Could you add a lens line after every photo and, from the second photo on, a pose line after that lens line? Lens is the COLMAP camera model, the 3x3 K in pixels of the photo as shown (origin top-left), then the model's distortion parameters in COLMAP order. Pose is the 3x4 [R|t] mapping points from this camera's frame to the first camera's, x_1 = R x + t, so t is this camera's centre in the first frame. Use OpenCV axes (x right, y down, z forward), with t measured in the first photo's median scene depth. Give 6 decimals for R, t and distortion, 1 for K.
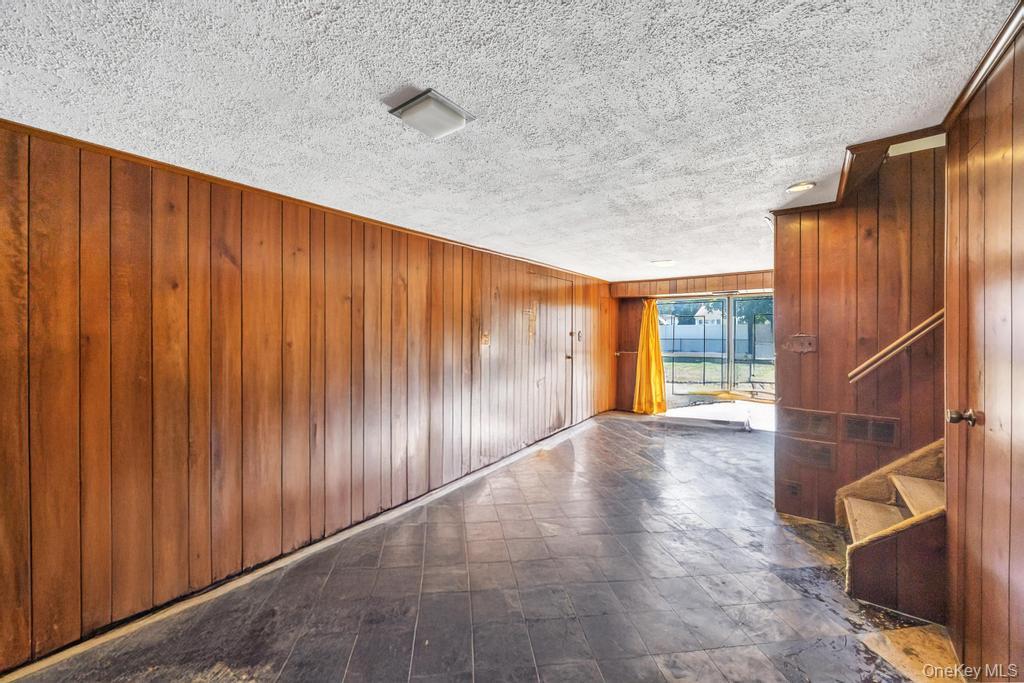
lens RADIAL K [[396.9, 0, 511.1], [0, 396.9, 339.7], [0, 0, 1]] dist [-0.001284, -0.000036]
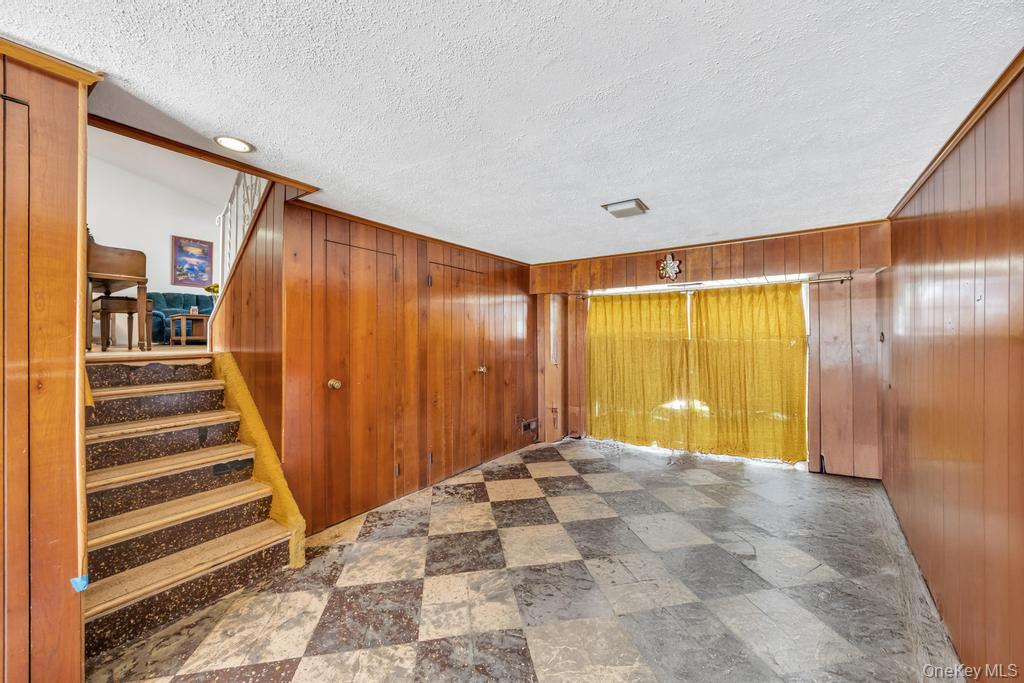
lens RADIAL K [[396.9, 0, 511.8], [0, 396.9, 338.6], [0, 0, 1]] dist [-0.001284, -0.000036]
pose [[-0.998539, 0.003082, -0.053954, 0.301178], [0.003097, 0.999995, -0.000196, -0.017785], [0.053953, -0.000363, -0.998543, 2.168033]]
